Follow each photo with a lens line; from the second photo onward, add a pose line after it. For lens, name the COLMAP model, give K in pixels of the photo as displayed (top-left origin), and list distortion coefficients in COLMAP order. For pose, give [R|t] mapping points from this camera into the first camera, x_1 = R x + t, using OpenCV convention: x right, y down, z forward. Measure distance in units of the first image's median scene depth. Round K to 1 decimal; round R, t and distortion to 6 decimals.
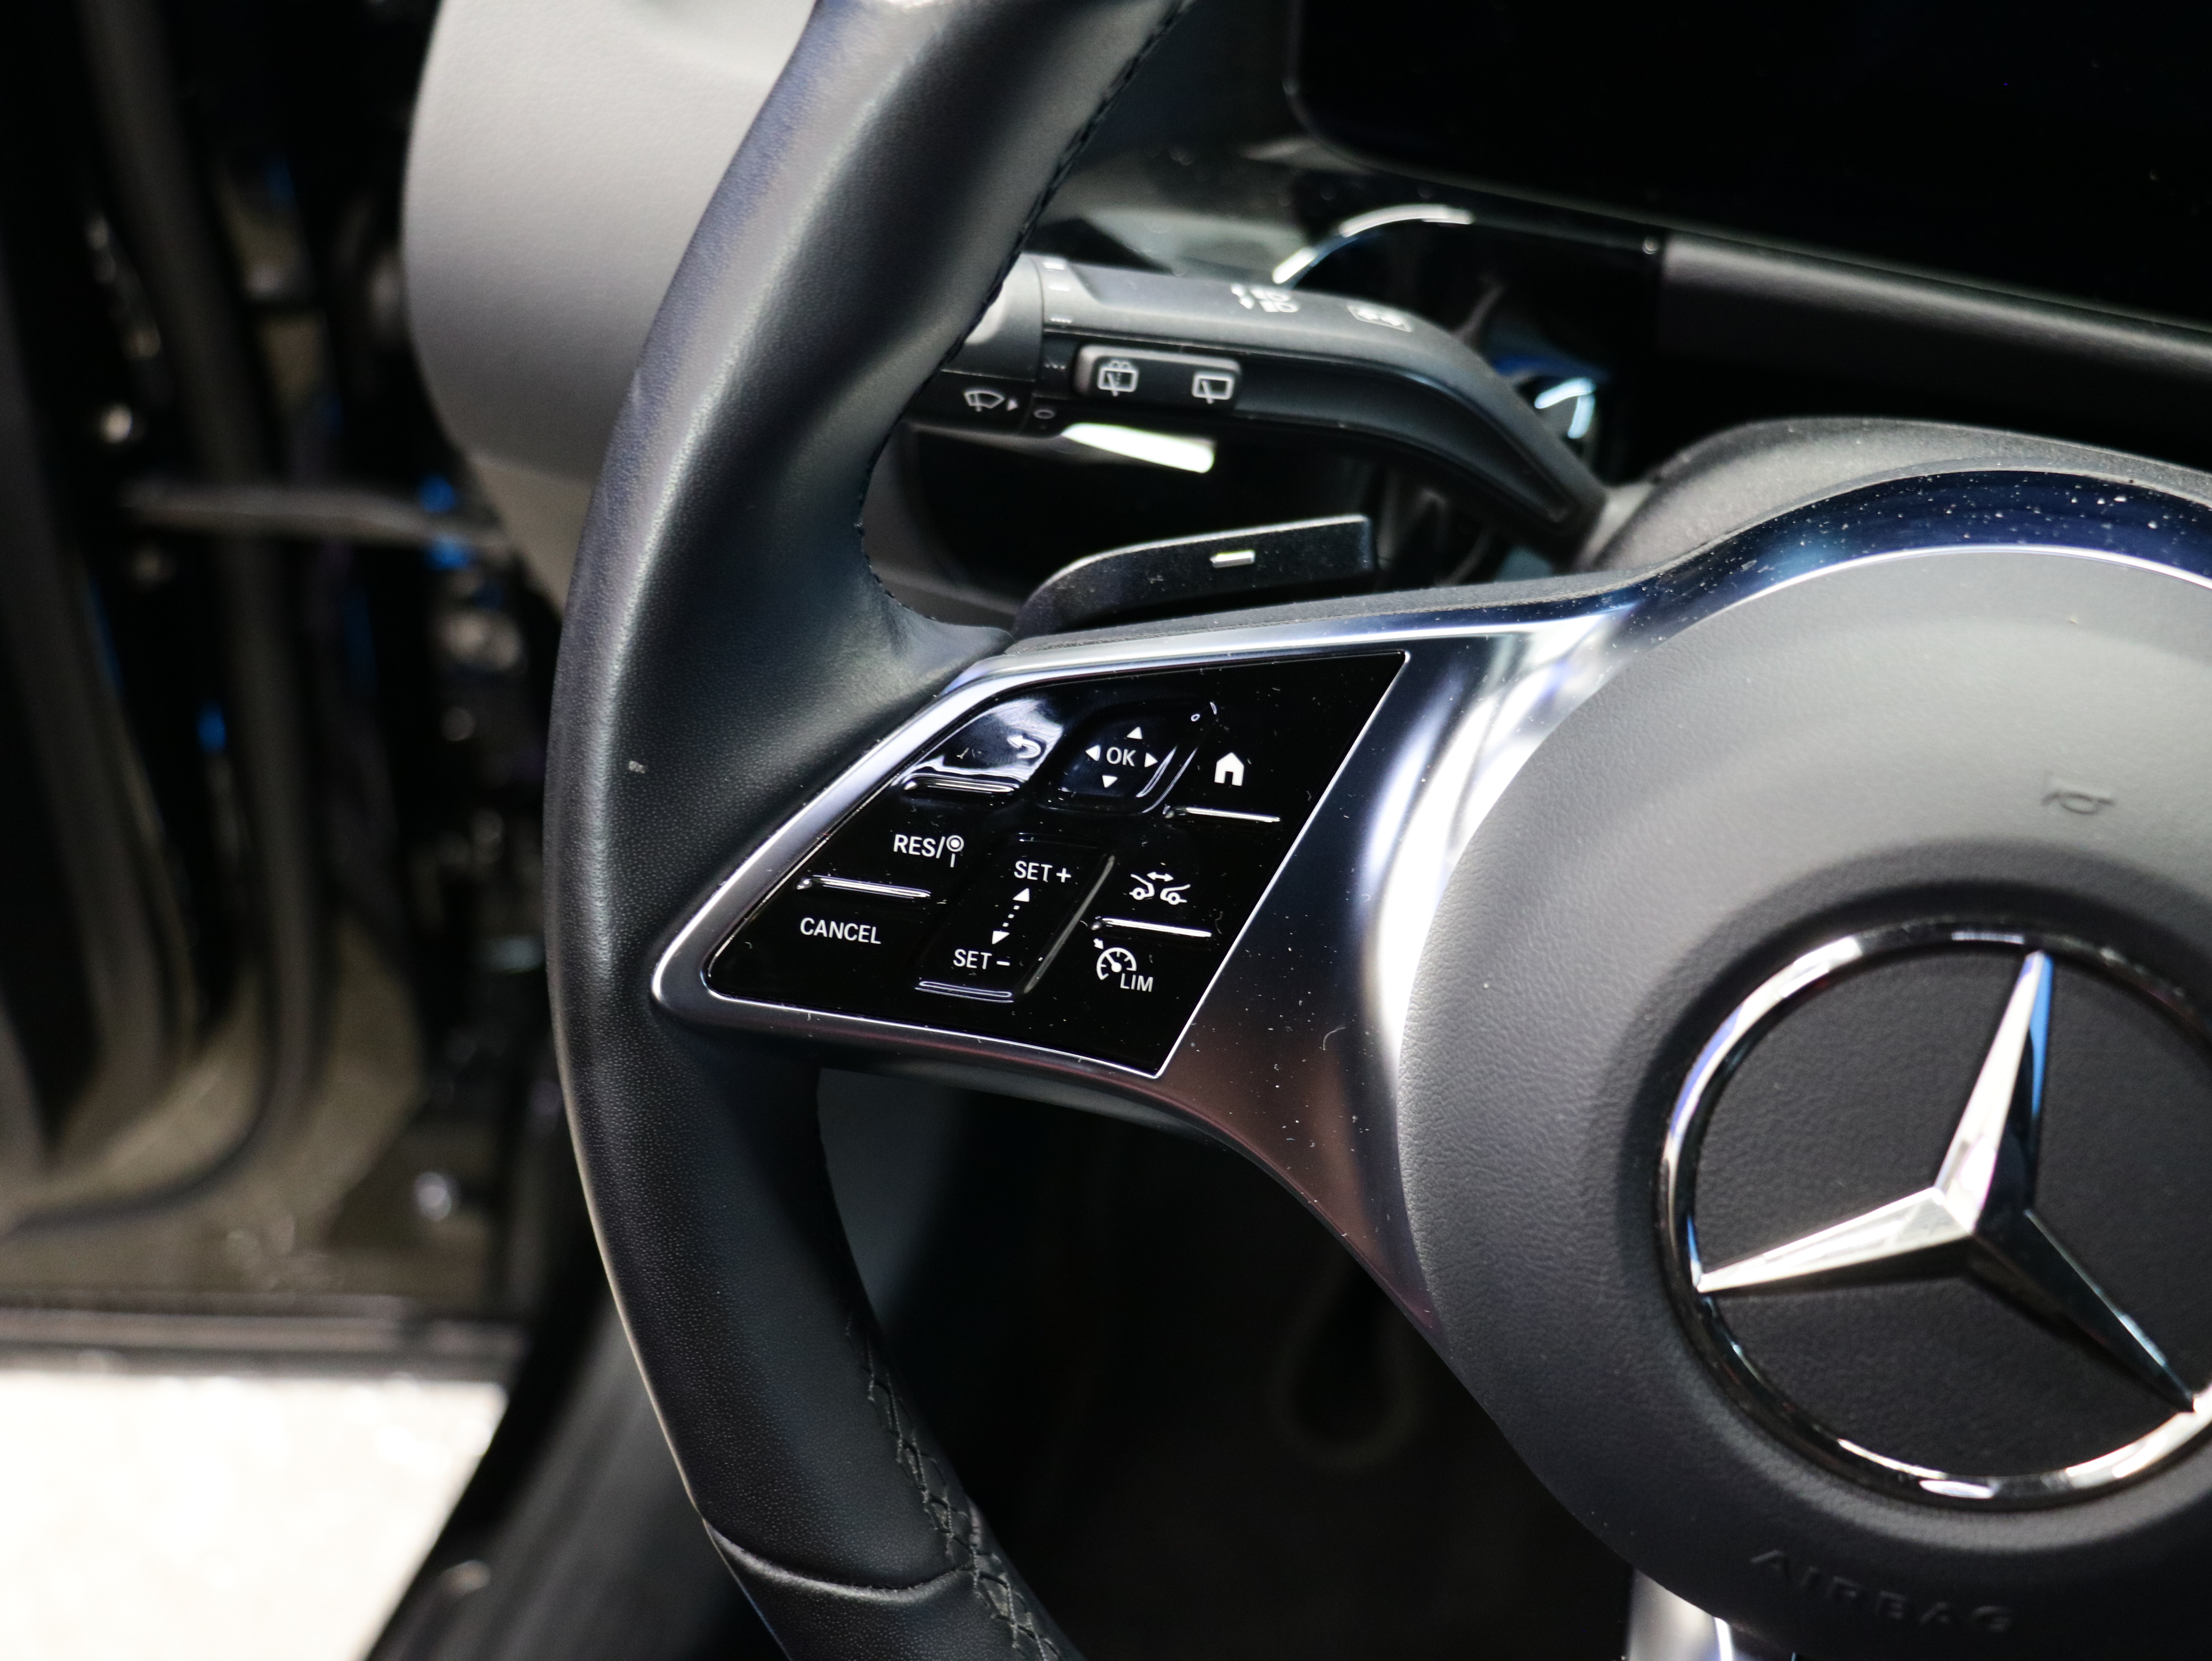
lens RADIAL K [[3082.0, 0, 1106.0], [0, 3082.0, 830.5], [0, 0, 1]] dist [-0.003672, 0.046619]
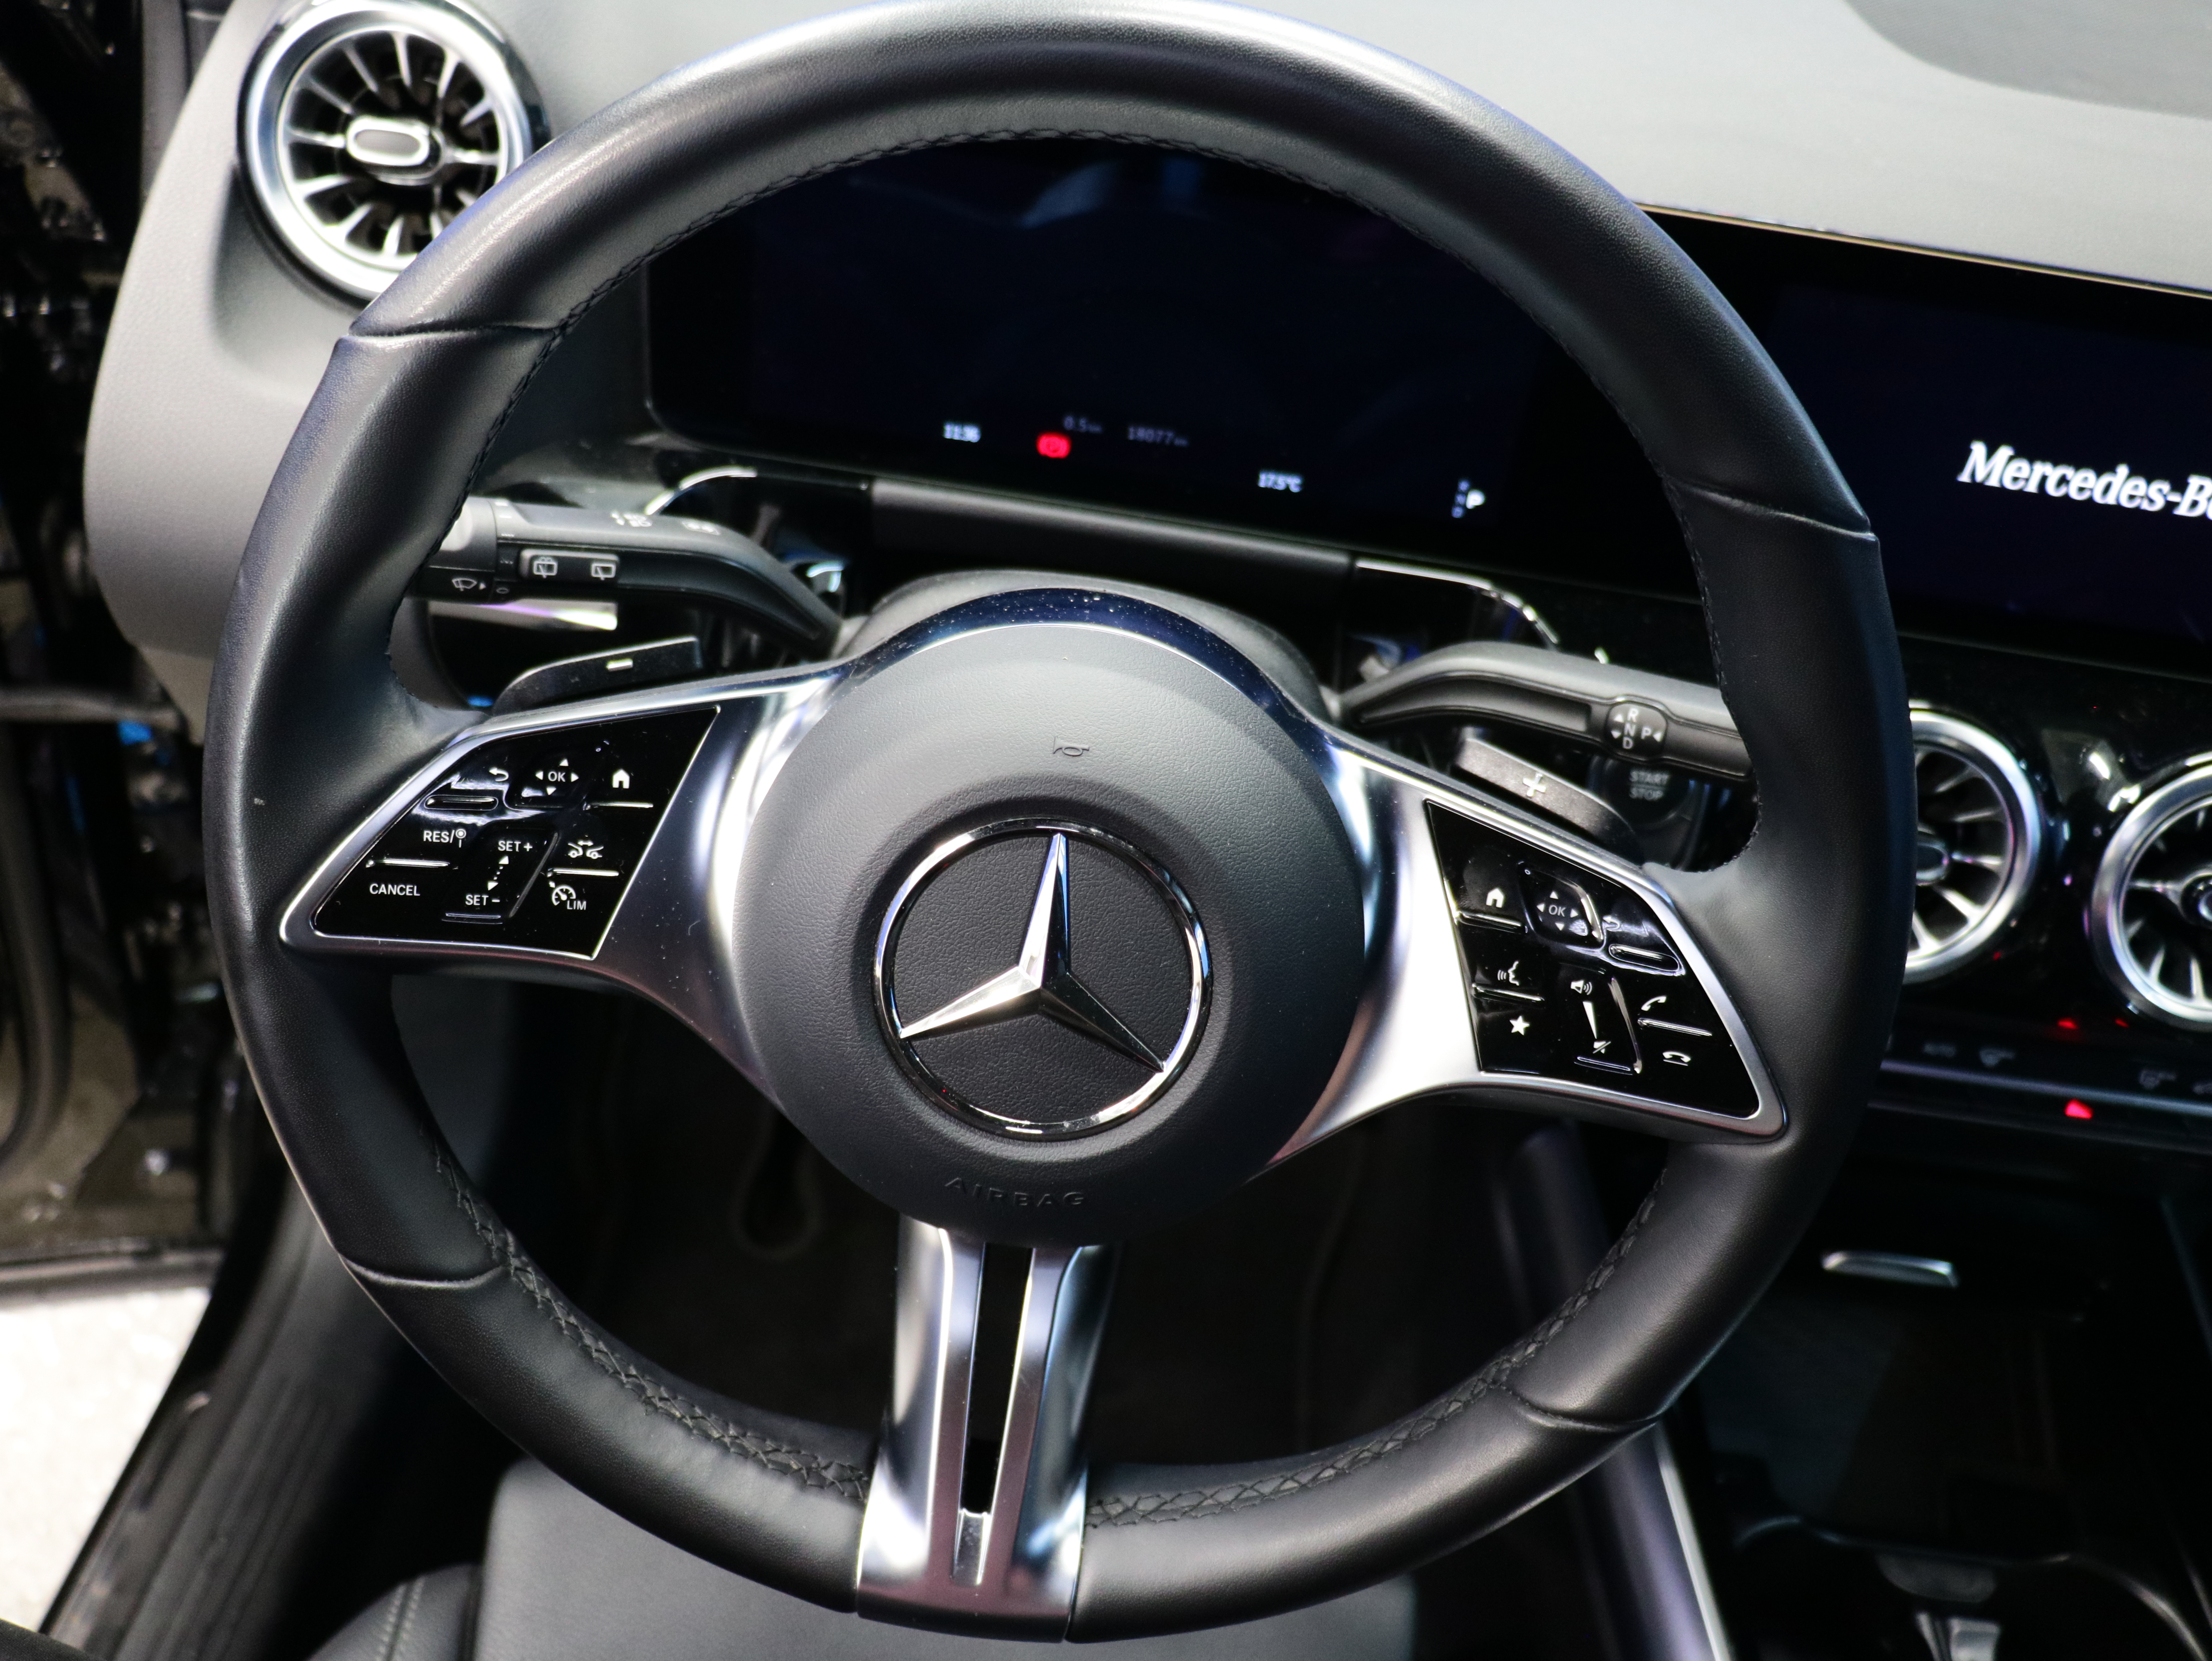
lens RADIAL K [[1990.1, 0, 1106.0], [0, 1990.1, 830.5], [0, 0, 1]] dist [-0.005477, 0.012575]
pose [[0.967840, -0.079330, 0.238729, 0.034551], [0.087183, 0.995938, -0.022501, 0.058774], [-0.235975, 0.042590, 0.970825, -0.163202]]
